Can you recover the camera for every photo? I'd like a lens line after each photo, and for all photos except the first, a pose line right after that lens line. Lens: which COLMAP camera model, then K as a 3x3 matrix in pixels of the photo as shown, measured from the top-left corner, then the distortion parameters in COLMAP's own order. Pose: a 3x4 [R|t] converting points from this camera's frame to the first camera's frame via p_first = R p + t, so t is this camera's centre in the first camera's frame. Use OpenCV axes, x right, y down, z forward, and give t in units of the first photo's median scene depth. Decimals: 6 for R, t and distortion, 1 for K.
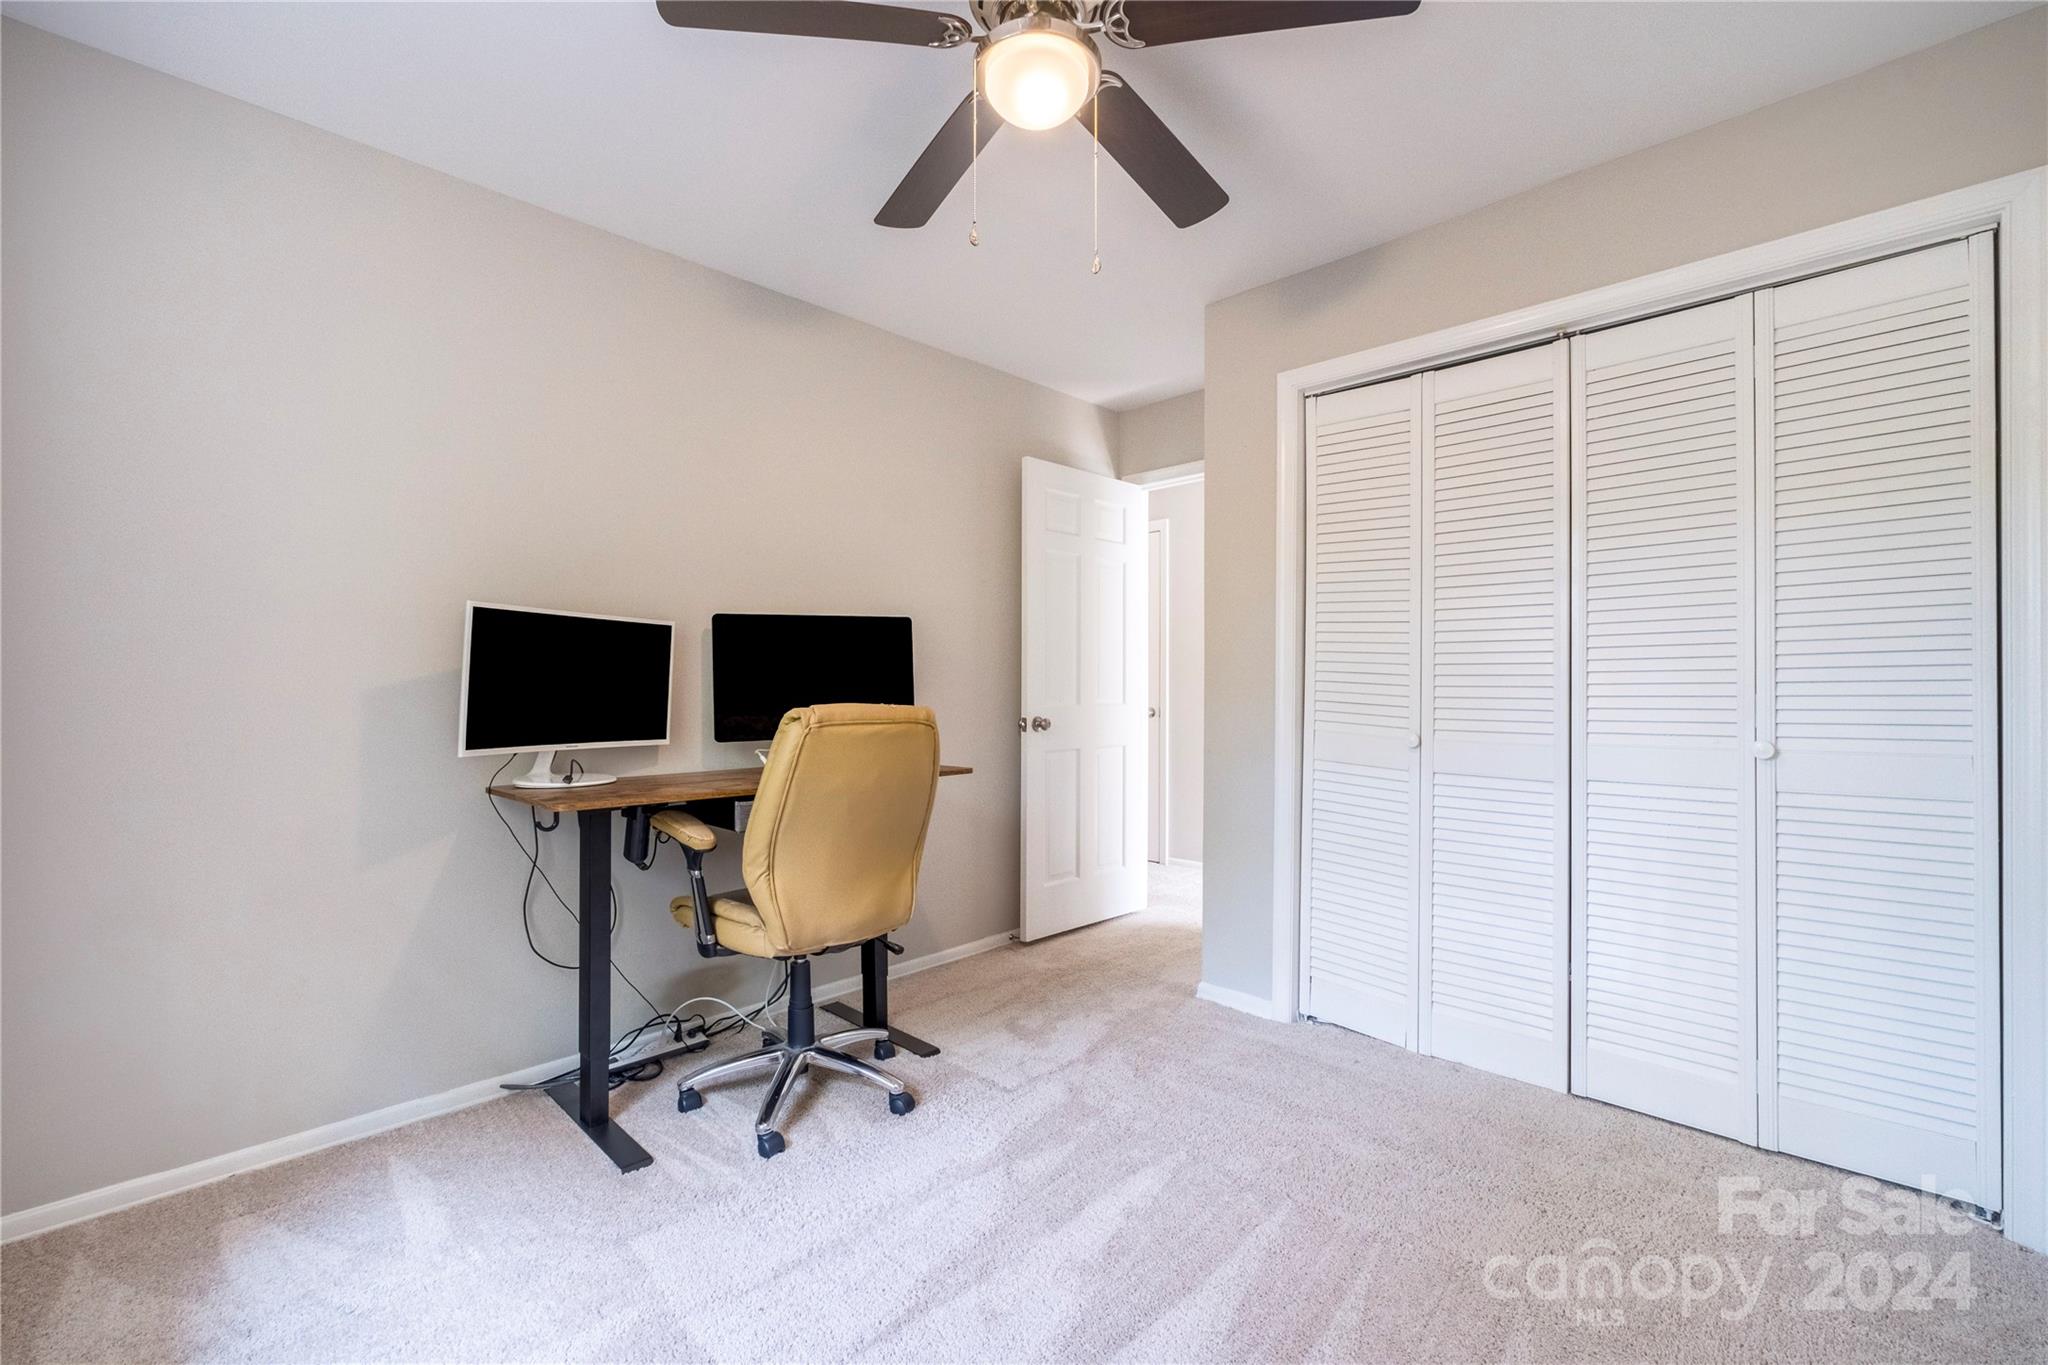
lens RADIAL K [[869.8, 0, 1024.0], [0, 869.8, 682.5], [0, 0, 1]] dist [0.000464, -0.000022]
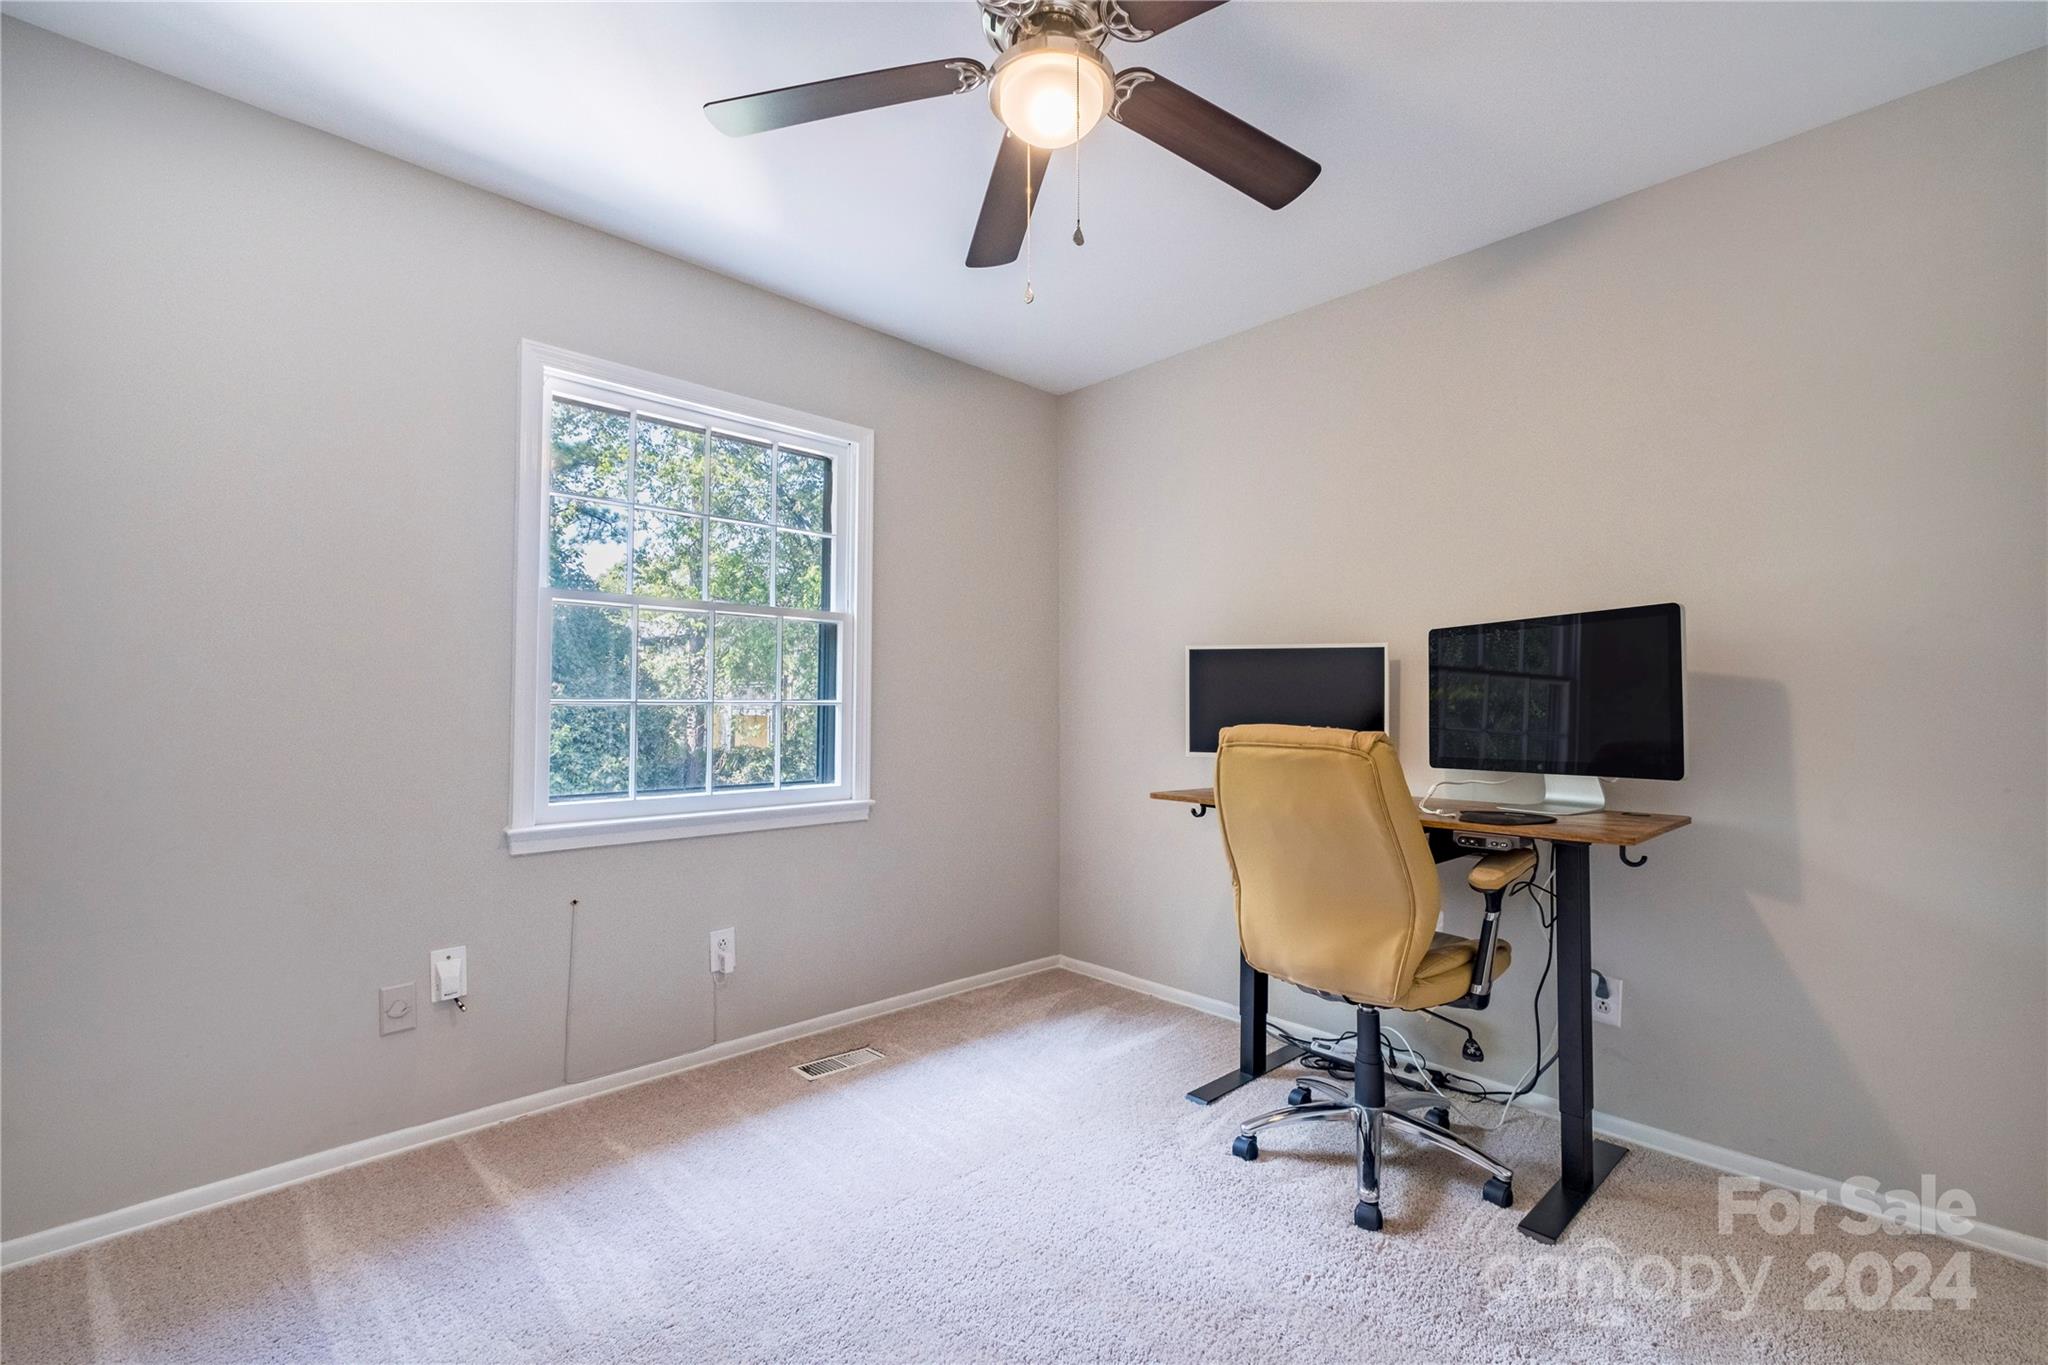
lens RADIAL K [[887.0, 0, 1024.0], [0, 887.0, 682.5], [0, 0, 1]] dist [-0.000378, -0.000024]
pose [[-0.048231, -0.027612, -0.998454, 0.772323], [-0.002877, 0.999618, -0.027505, 0.006699], [0.998832, 0.001546, -0.048292, 0.767080]]
